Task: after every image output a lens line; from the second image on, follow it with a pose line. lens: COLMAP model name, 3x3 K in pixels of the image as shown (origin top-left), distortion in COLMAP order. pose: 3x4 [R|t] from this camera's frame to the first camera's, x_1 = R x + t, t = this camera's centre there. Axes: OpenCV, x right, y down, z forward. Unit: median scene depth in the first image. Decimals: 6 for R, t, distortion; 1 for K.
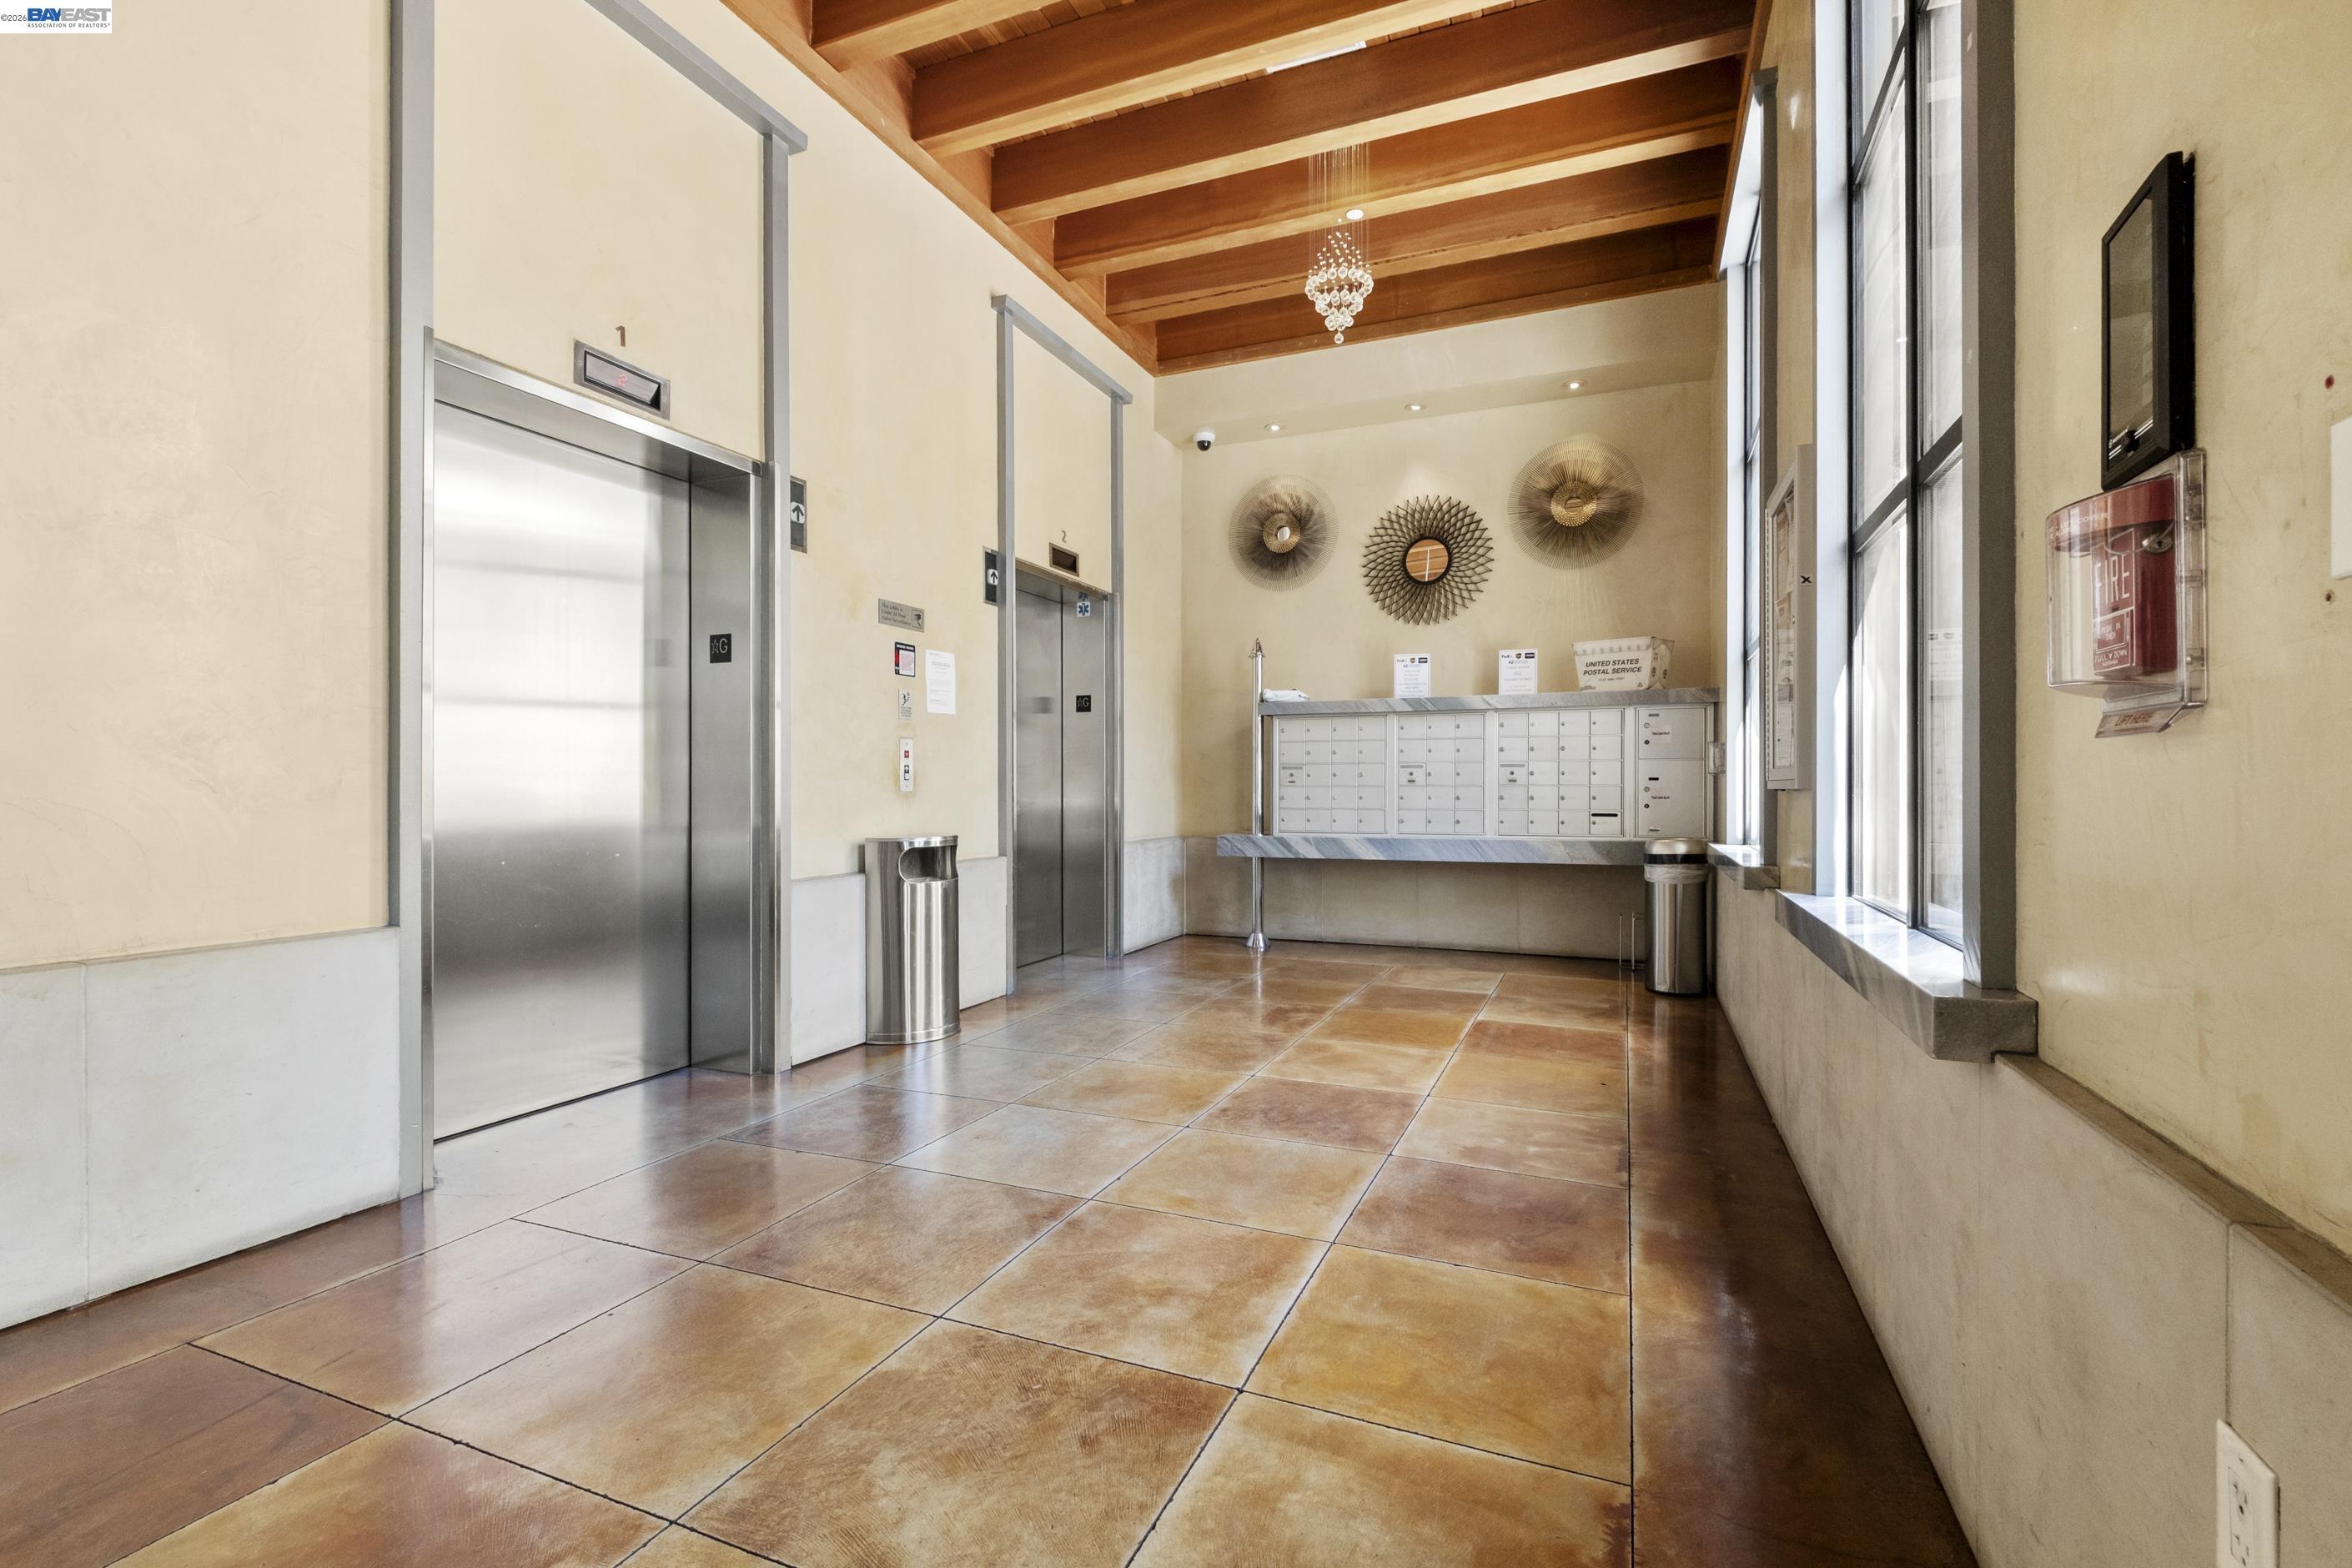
lens RADIAL K [[1040.4, 0, 1186.0], [0, 1040.4, 789.3], [0, 0, 1]] dist [0.003128, -0.000865]
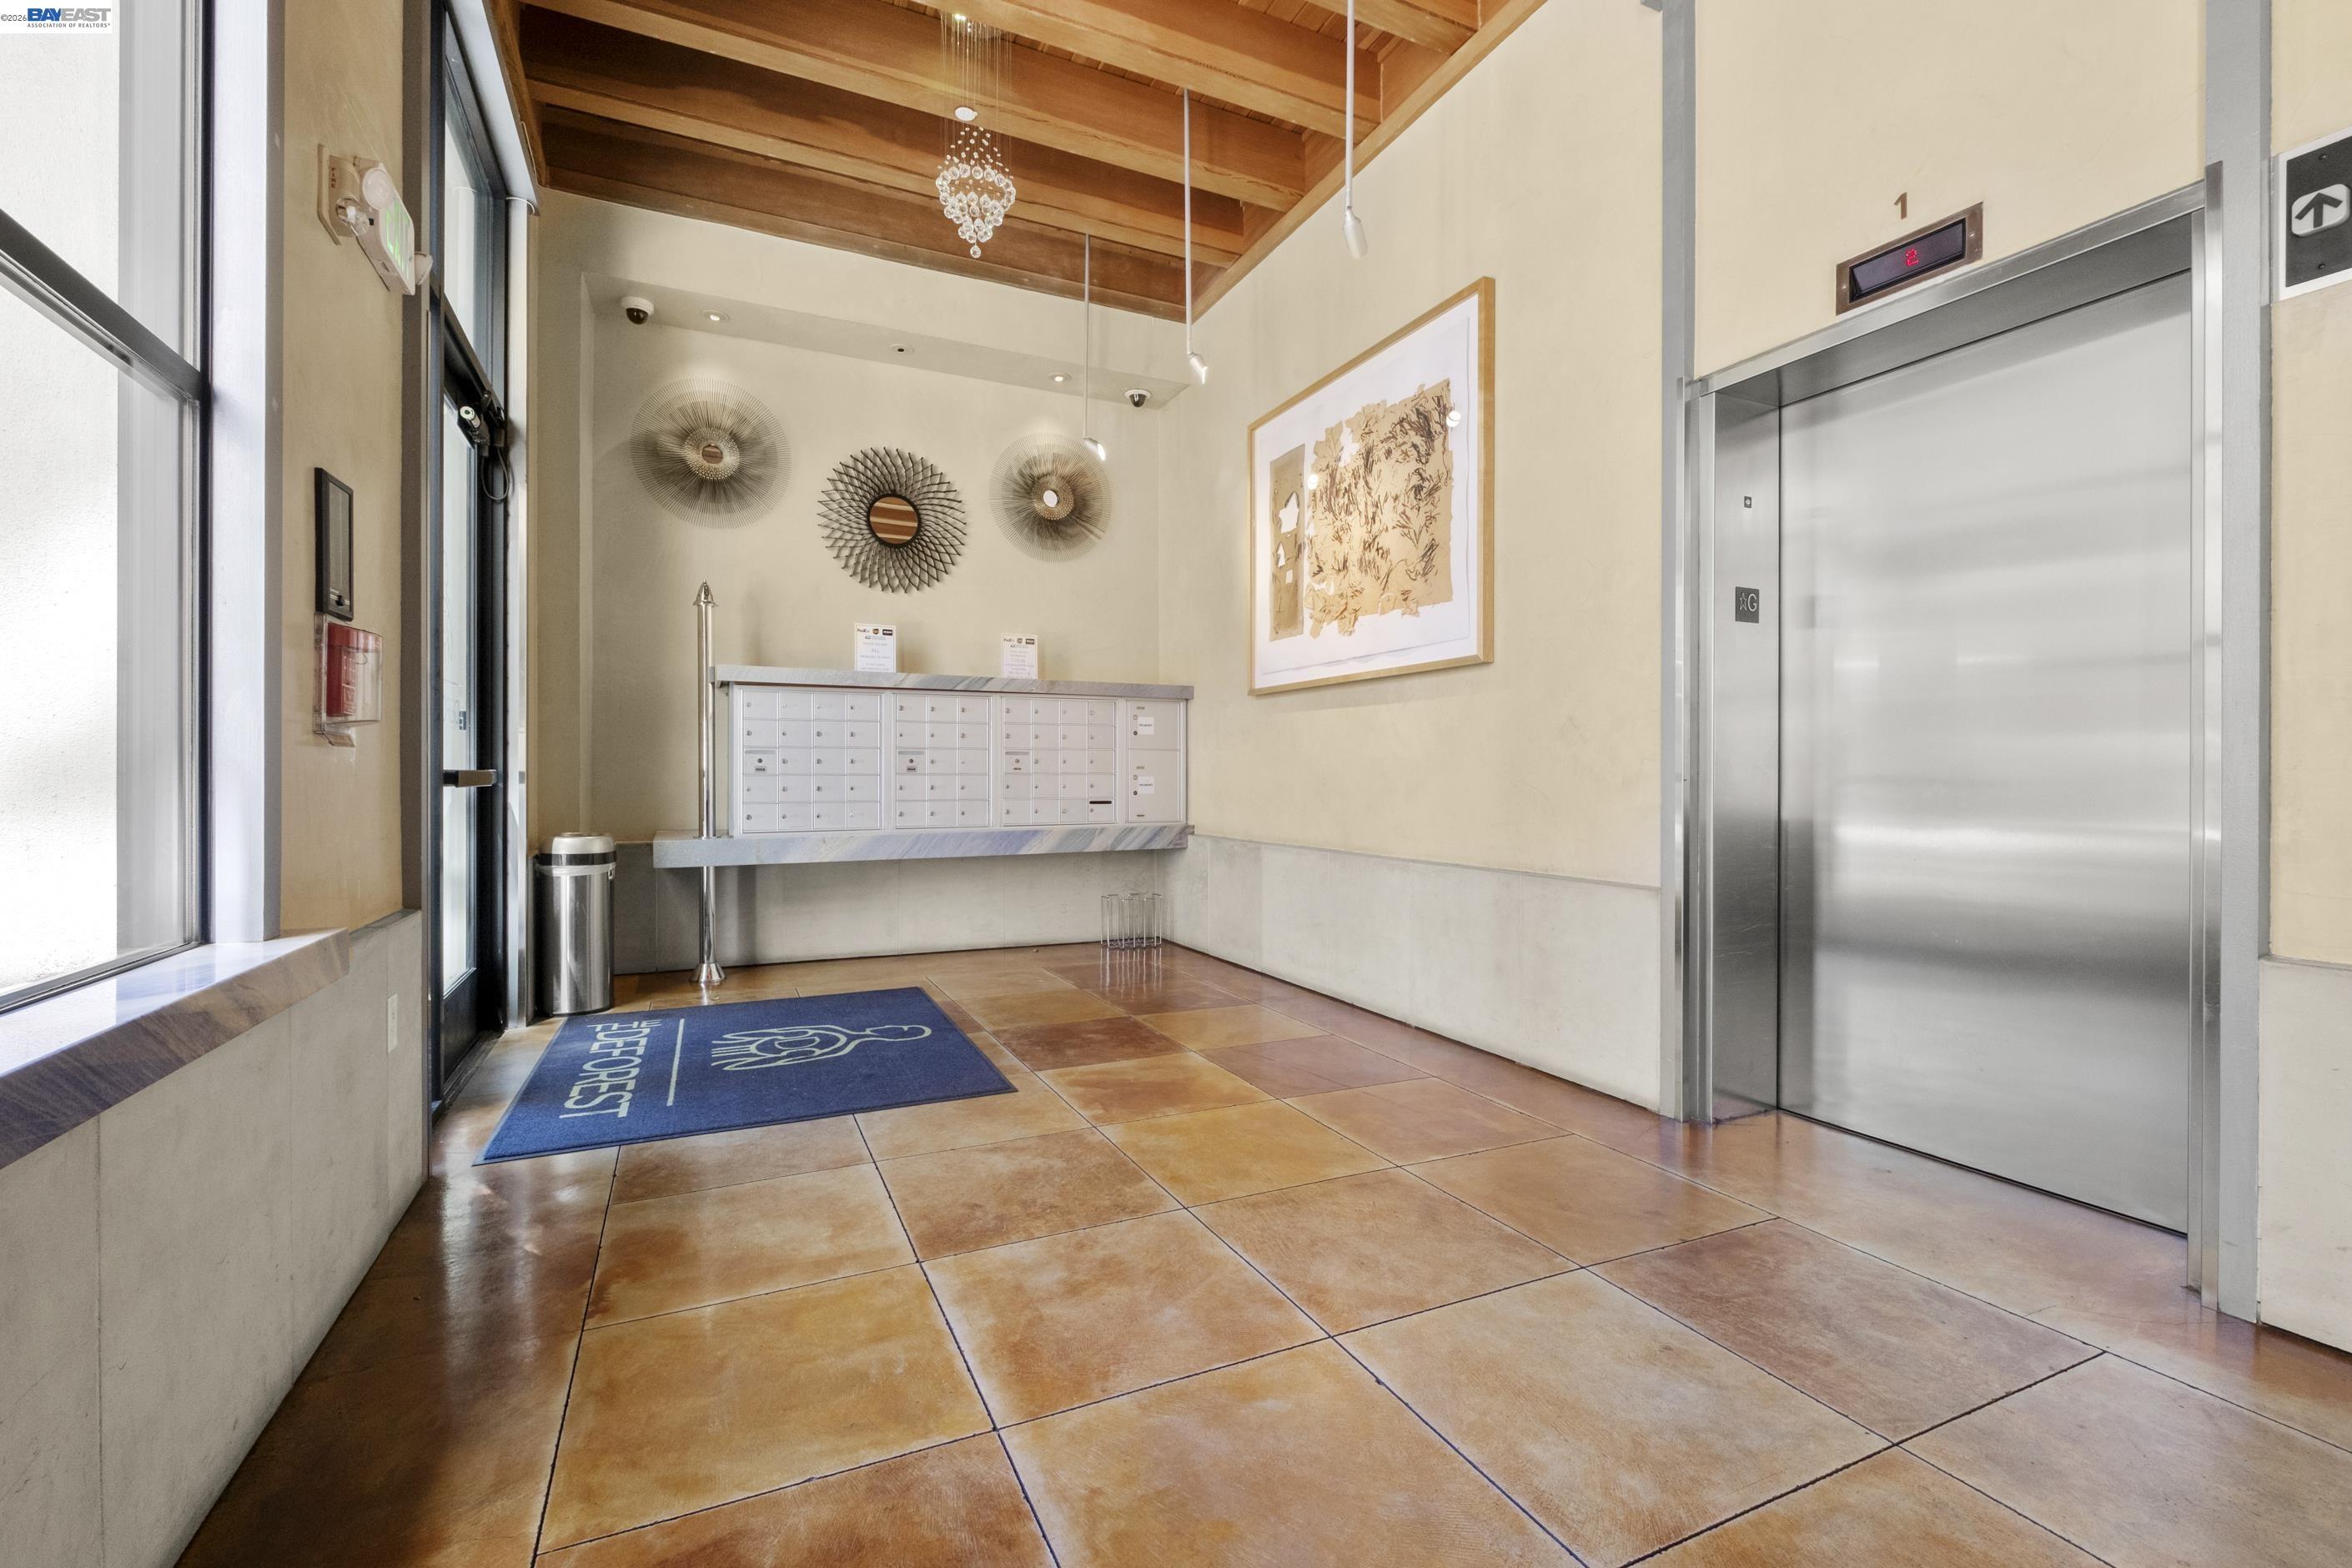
lens RADIAL K [[1040.4, 0, 1190.1], [0, 1040.4, 772.7], [0, 0, 1]] dist [0.003128, -0.000865]
pose [[-0.667424, -0.001093, -0.744678, 0.637112], [-0.001696, 0.999999, 0.000052, -0.002532], [0.744676, 0.001297, -0.667424, 1.734640]]
